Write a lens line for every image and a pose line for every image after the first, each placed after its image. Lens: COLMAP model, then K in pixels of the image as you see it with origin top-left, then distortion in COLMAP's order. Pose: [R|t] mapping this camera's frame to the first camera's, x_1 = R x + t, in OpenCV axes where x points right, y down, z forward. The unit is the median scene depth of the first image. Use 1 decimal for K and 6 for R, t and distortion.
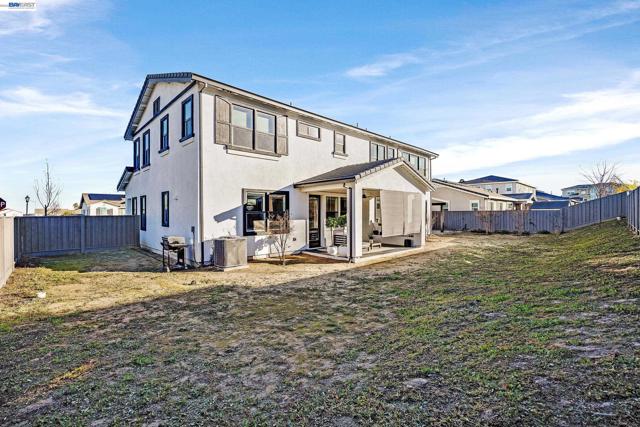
lens RADIAL K [[284.4, 0, 320.0], [0, 284.4, 213.5], [0, 0, 1]] dist [-0.000077, -0.000004]
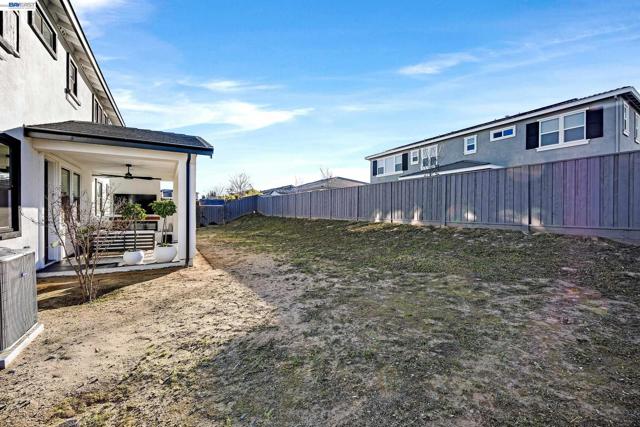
lens RADIAL K [[261.3, 0, 320.0], [0, 261.3, 213.5], [0, 0, 1]] dist [-0.001165, -0.000067]
pose [[0.229095, -0.004675, 0.973393, -0.819772], [0.002464, 0.999988, 0.004223, 0.068758], [-0.973401, 0.001431, 0.229104, 0.971169]]
